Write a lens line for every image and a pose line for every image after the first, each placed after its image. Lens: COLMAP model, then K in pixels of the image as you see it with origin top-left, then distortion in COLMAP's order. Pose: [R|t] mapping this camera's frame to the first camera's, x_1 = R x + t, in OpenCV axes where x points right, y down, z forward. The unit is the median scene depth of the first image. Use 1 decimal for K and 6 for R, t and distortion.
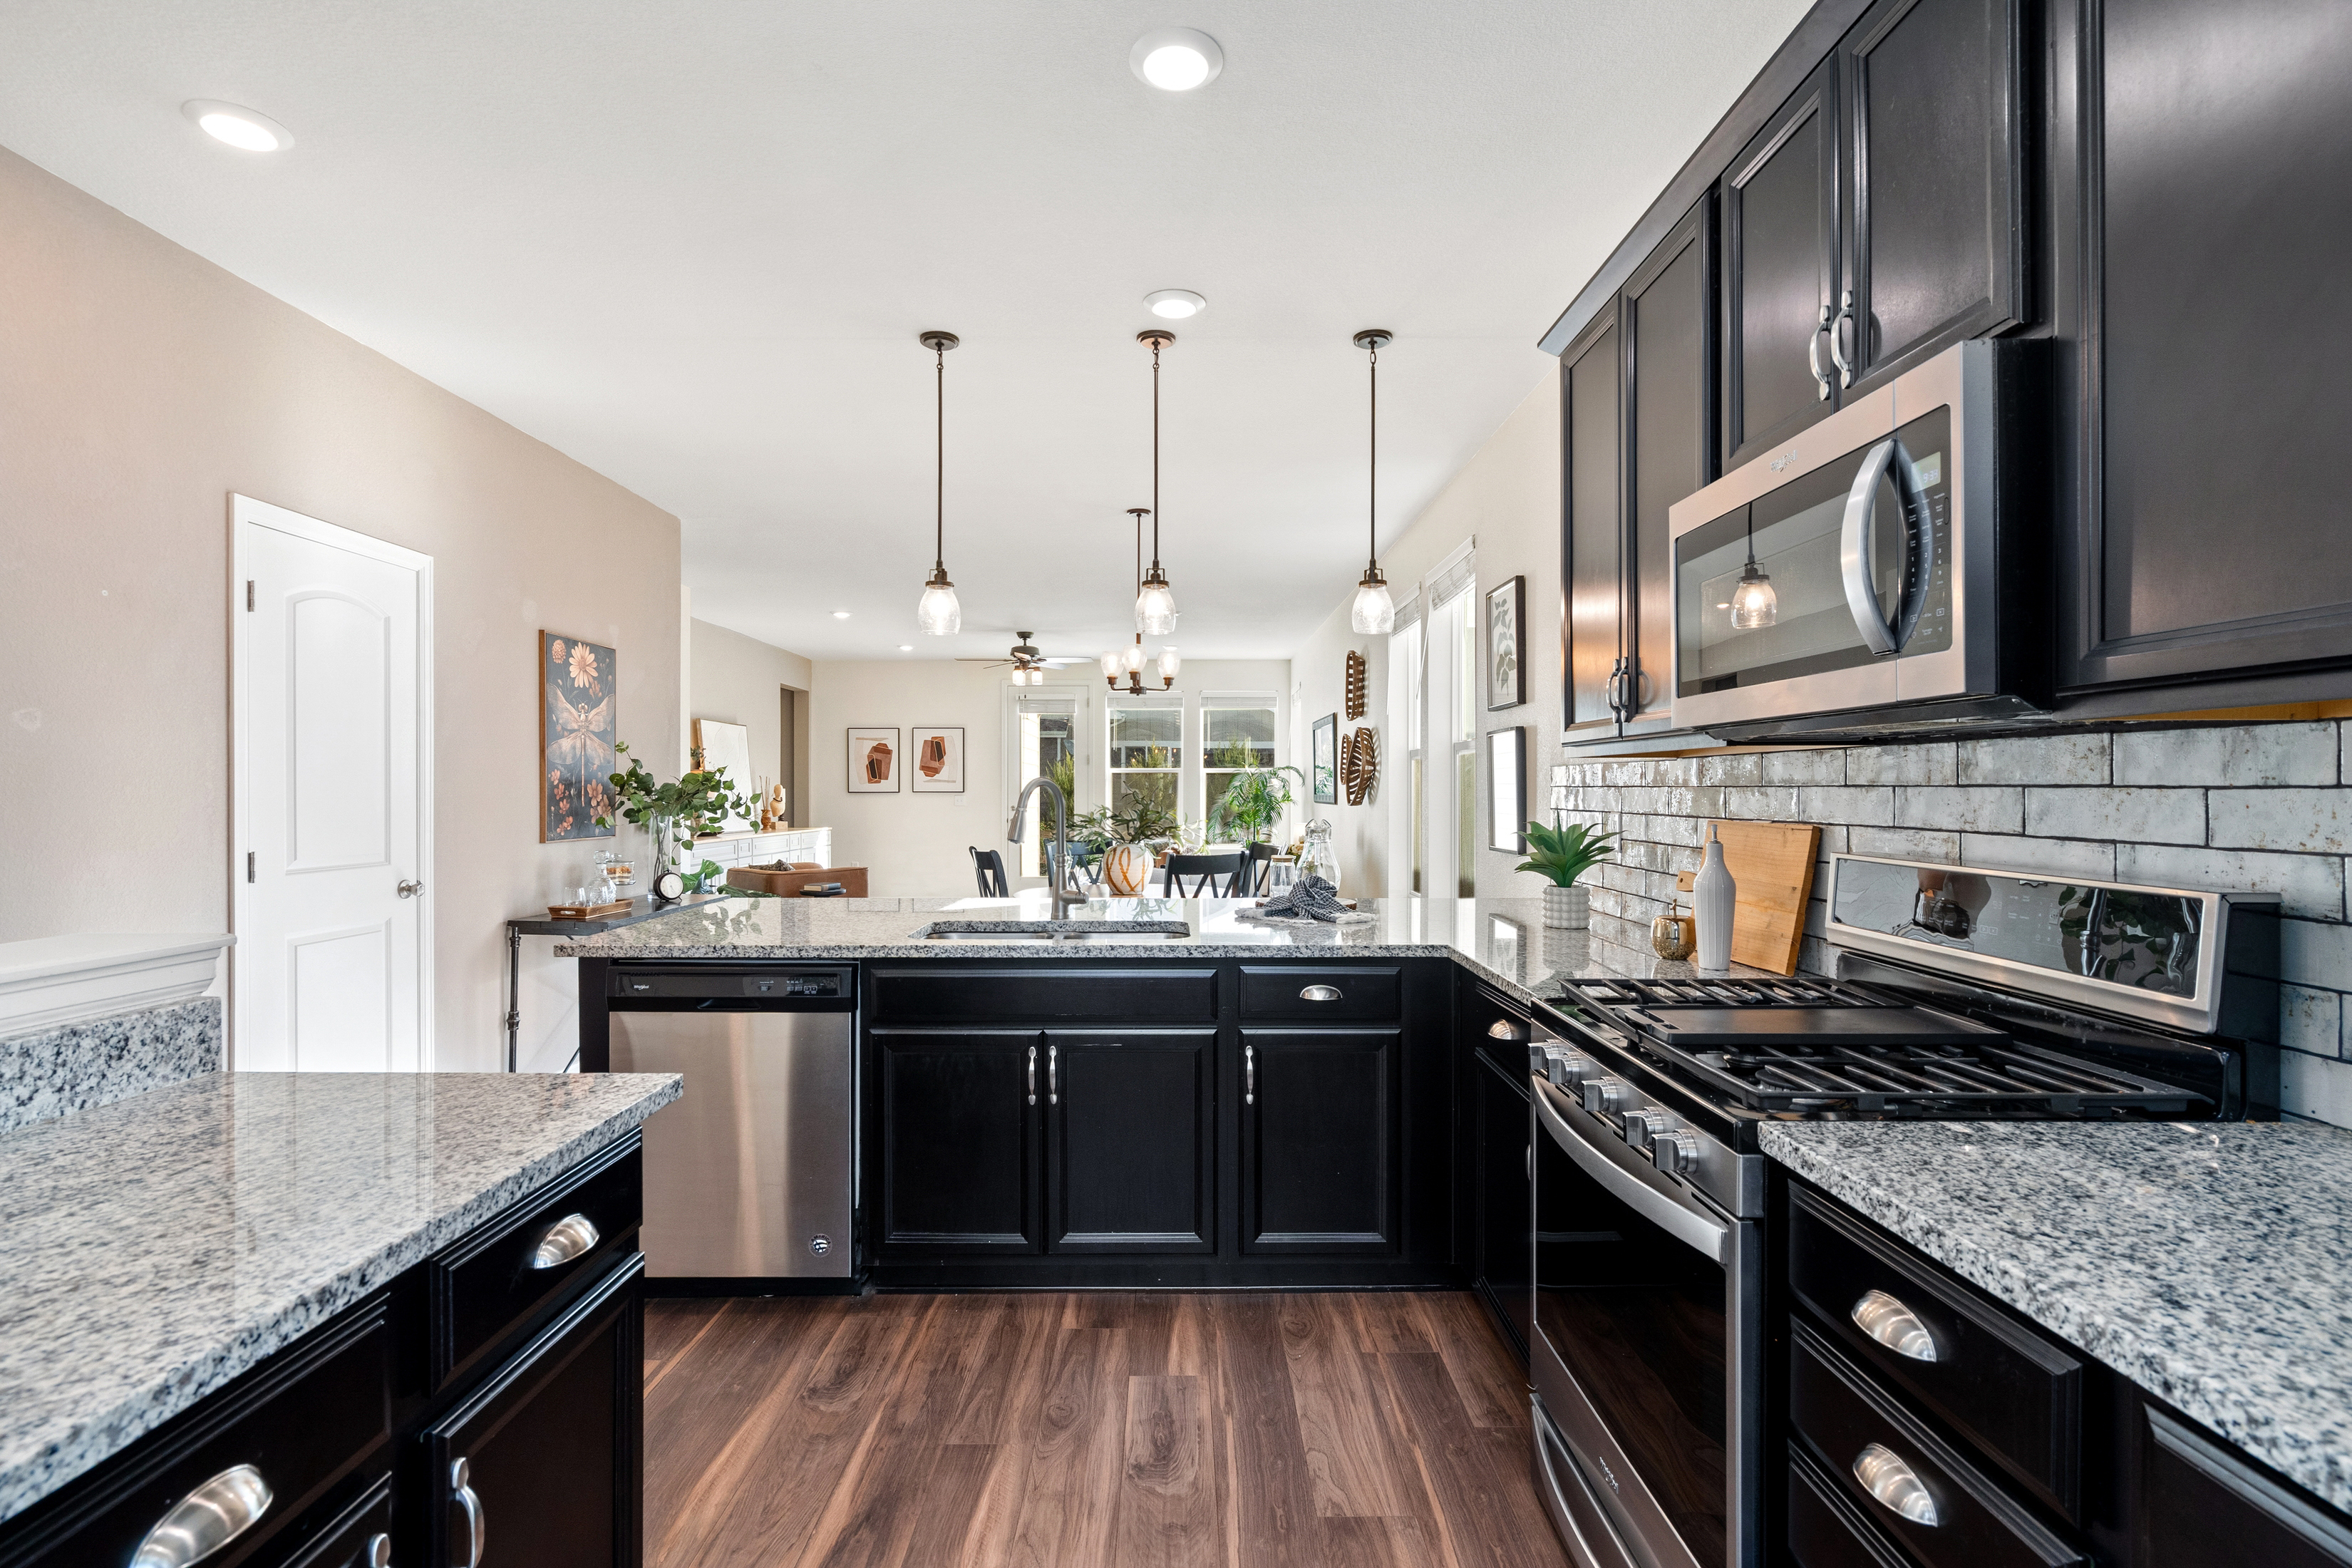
lens RADIAL K [[1103.8, 0, 1176.0], [0, 1103.8, 784.0], [0, 0, 1]] dist [-0.013895, 0.006078]
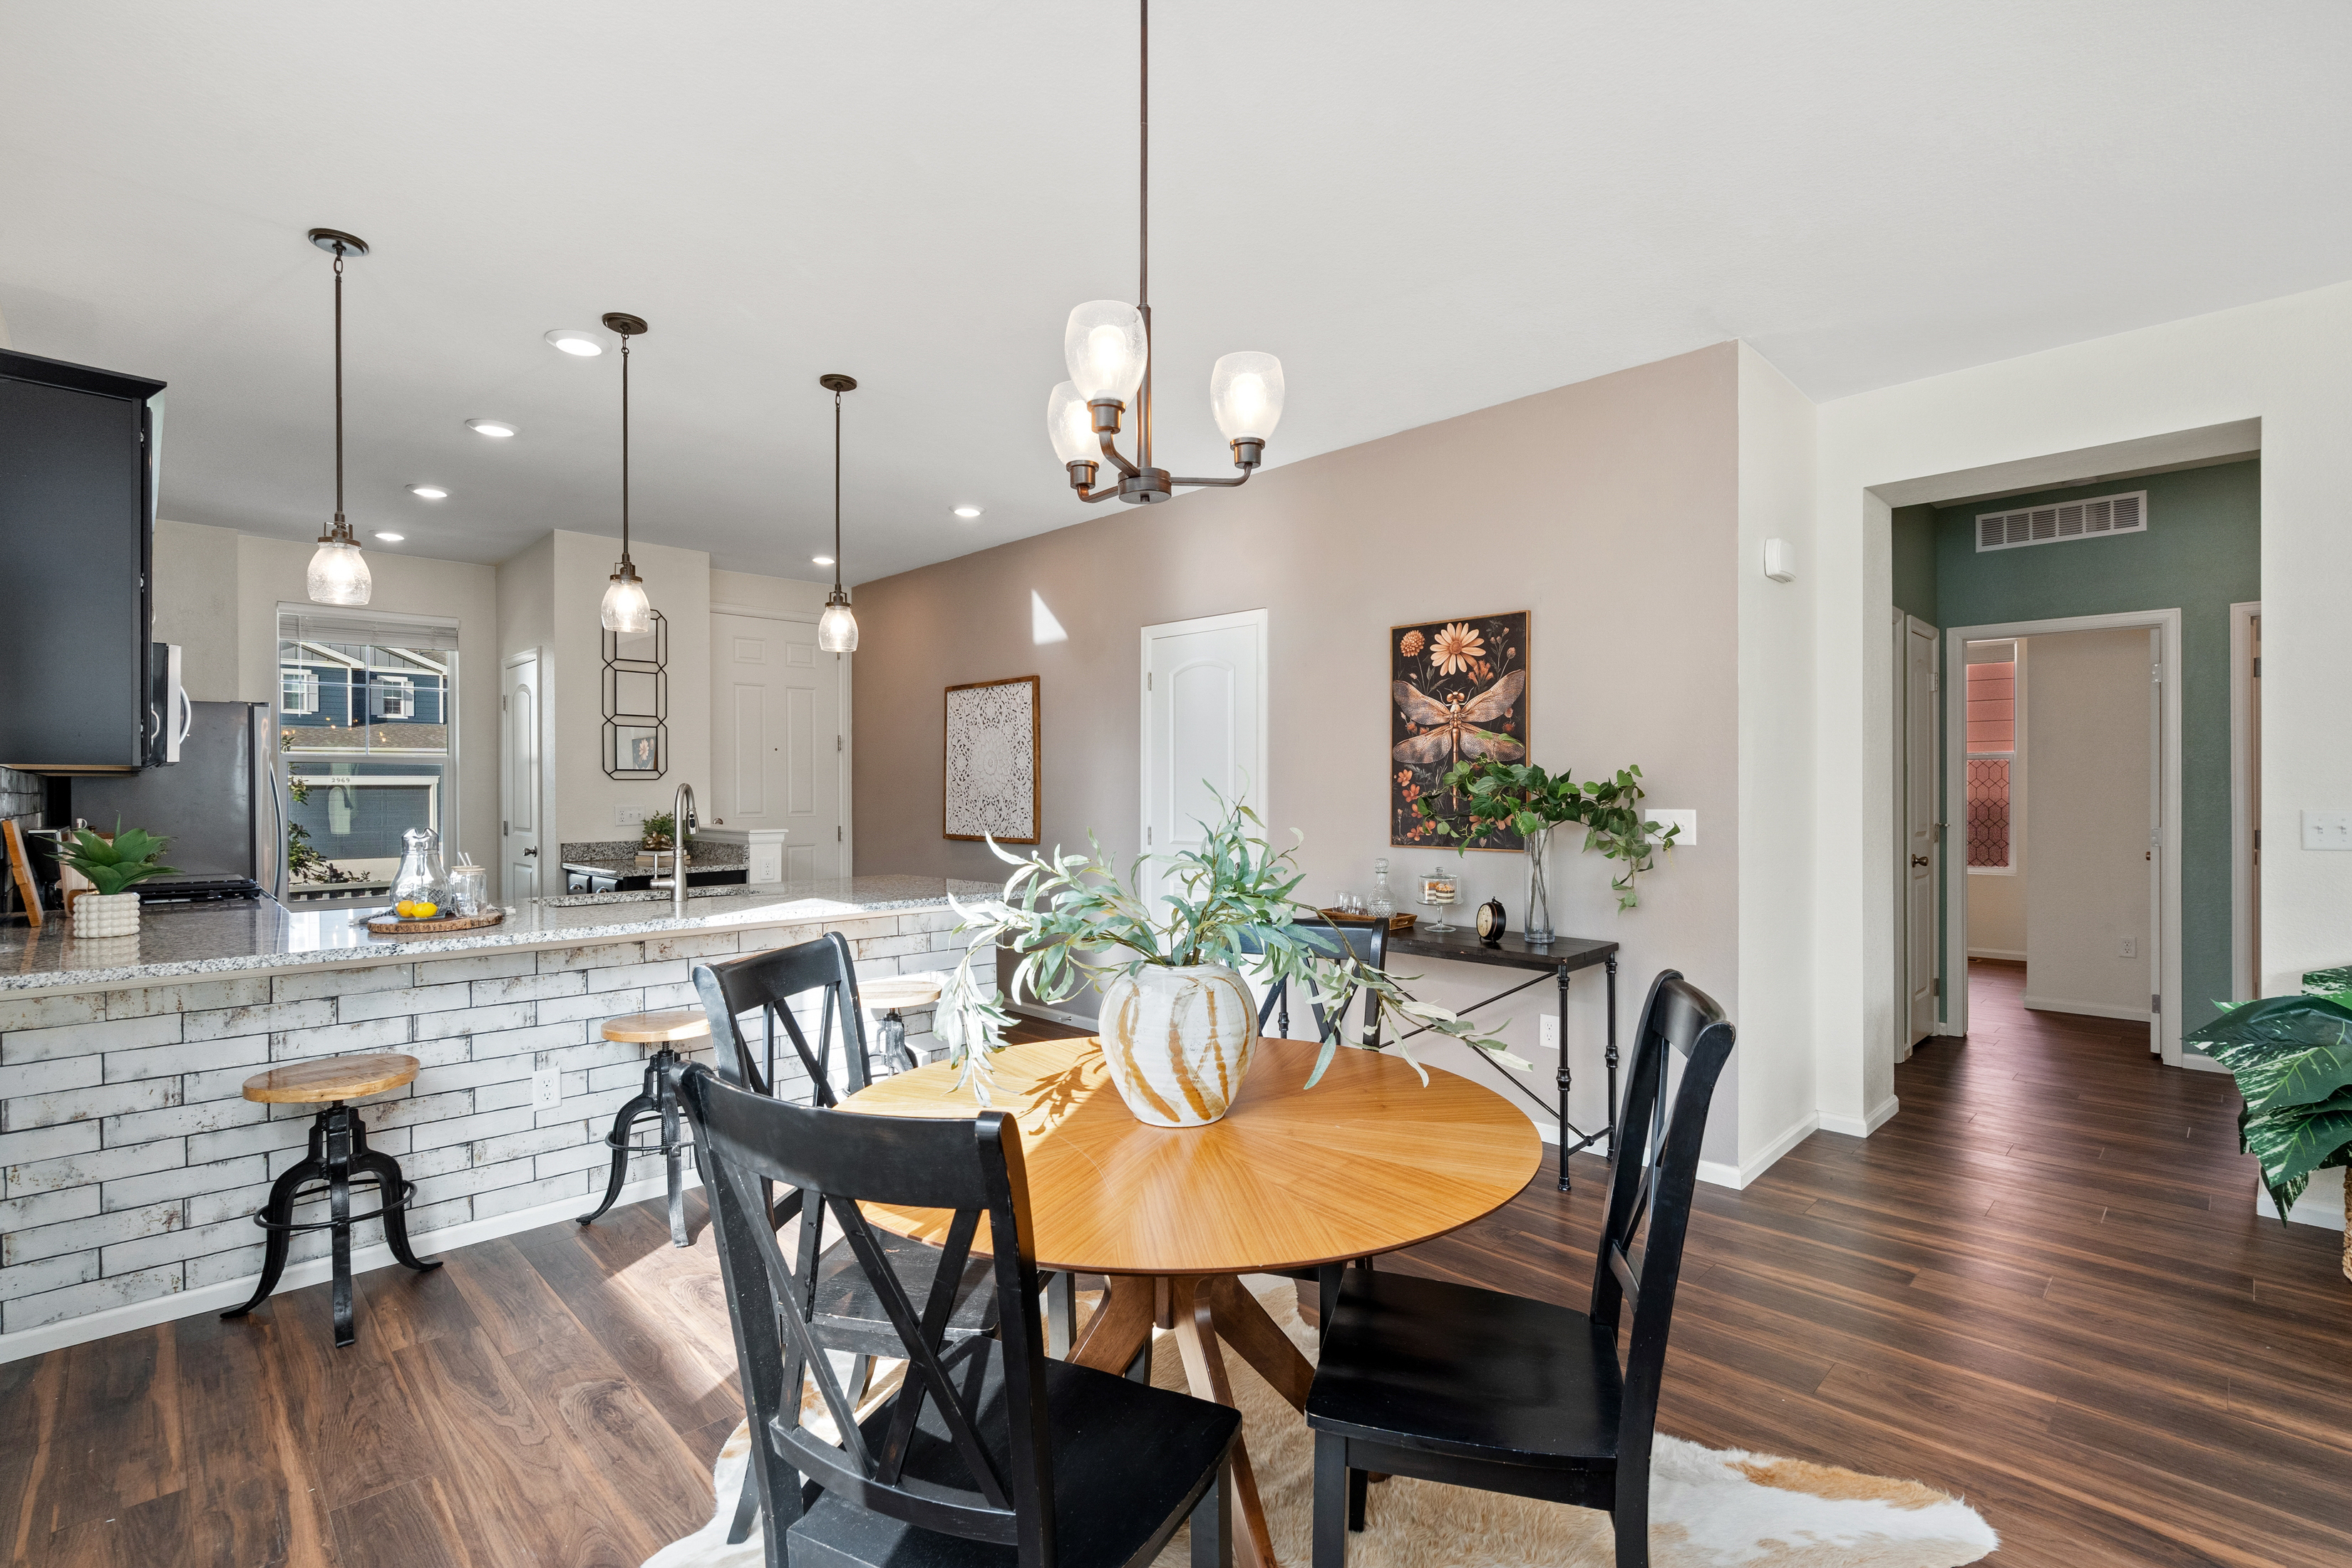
lens RADIAL K [[1067.6, 0, 1178.6], [0, 1067.6, 791.4], [0, 0, 1]] dist [-0.009341, 0.000029]
pose [[-0.714096, 0.002618, -0.700043, 0.327814], [0.005872, 0.999980, -0.002251, 0.009032], [0.700023, -0.005718, -0.714098, 2.283762]]
